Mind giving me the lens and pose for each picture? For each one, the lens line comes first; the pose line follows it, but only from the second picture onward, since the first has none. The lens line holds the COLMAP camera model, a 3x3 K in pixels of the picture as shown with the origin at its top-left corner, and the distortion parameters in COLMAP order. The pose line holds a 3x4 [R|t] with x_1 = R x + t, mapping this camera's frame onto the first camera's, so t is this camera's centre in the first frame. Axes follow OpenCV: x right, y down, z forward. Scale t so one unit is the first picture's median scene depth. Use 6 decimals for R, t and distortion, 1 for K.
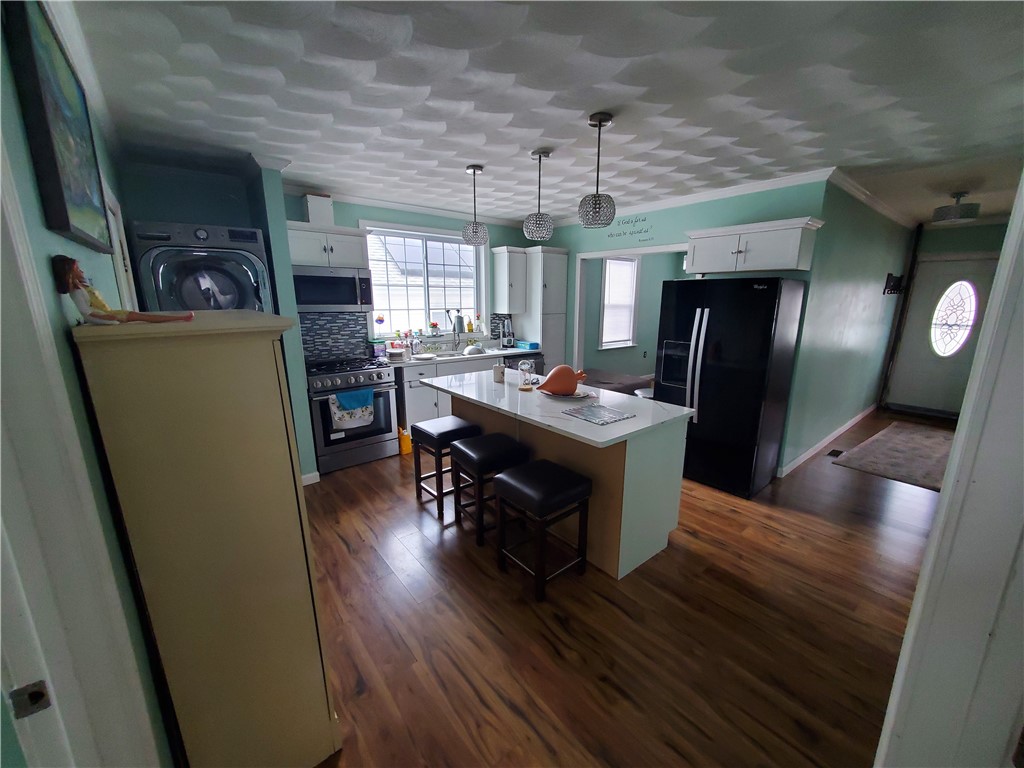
lens RADIAL K [[403.8, 0, 519.9], [0, 403.8, 388.1], [0, 0, 1]] dist [0.002010, 0.000031]
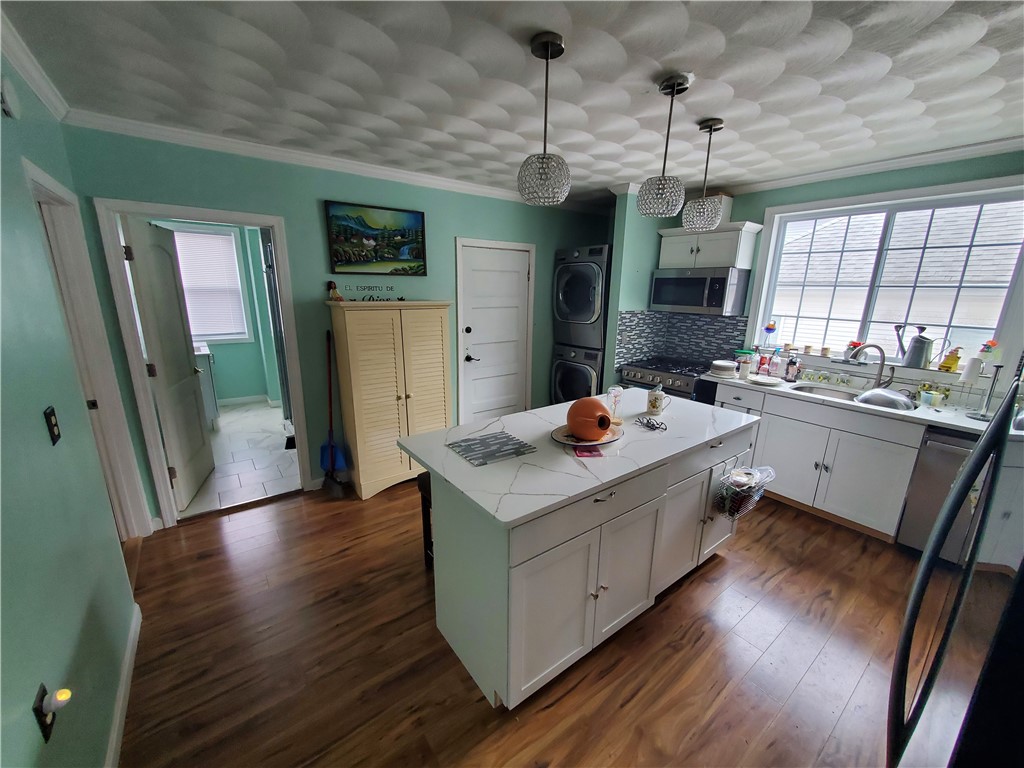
lens RADIAL K [[403.8, 0, 519.9], [0, 403.8, 388.1], [0, 0, 1]] dist [0.002010, 0.000031]
pose [[-0.033528, 0.236841, -0.970970, 0.788477], [-0.238513, 0.941549, 0.237901, -0.208716], [0.970560, 0.239565, 0.024921, 0.845441]]
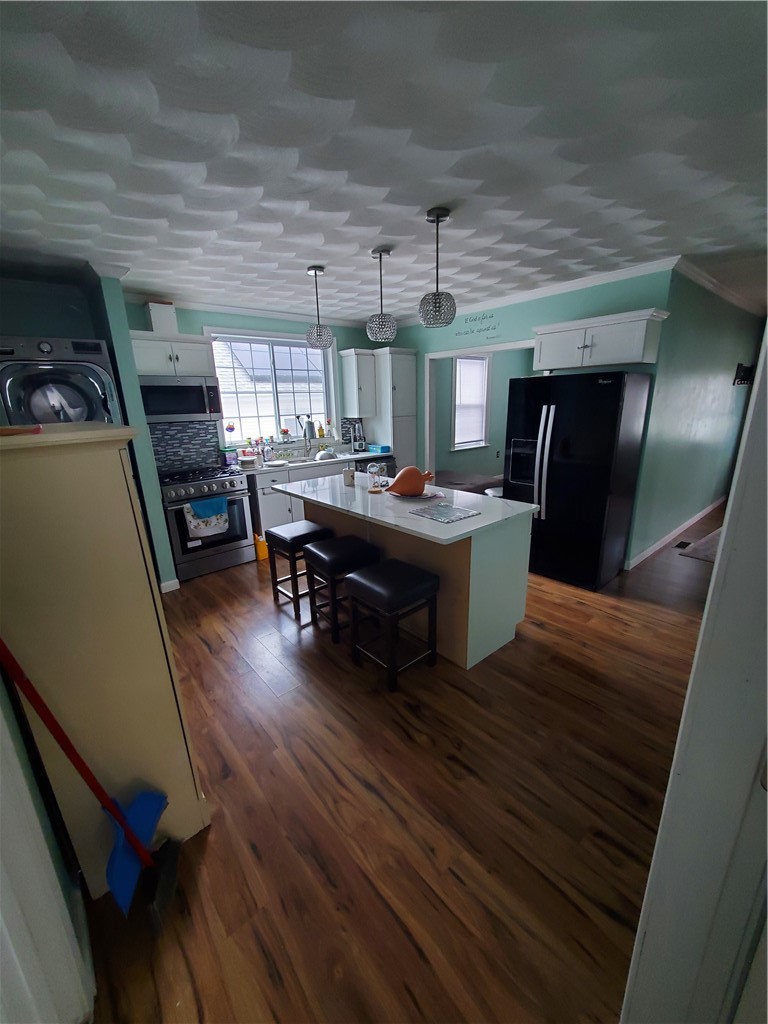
lens RADIAL K [[403.8, 0, 377.0], [0, 403.8, 516.4], [0, 0, 1]] dist [0.002010, 0.000031]
pose [[0.999448, -0.033058, -0.003321, 0.022123], [0.033195, 0.997777, 0.057793, 0.006899], [0.001403, -0.057871, 0.998323, -0.022626]]
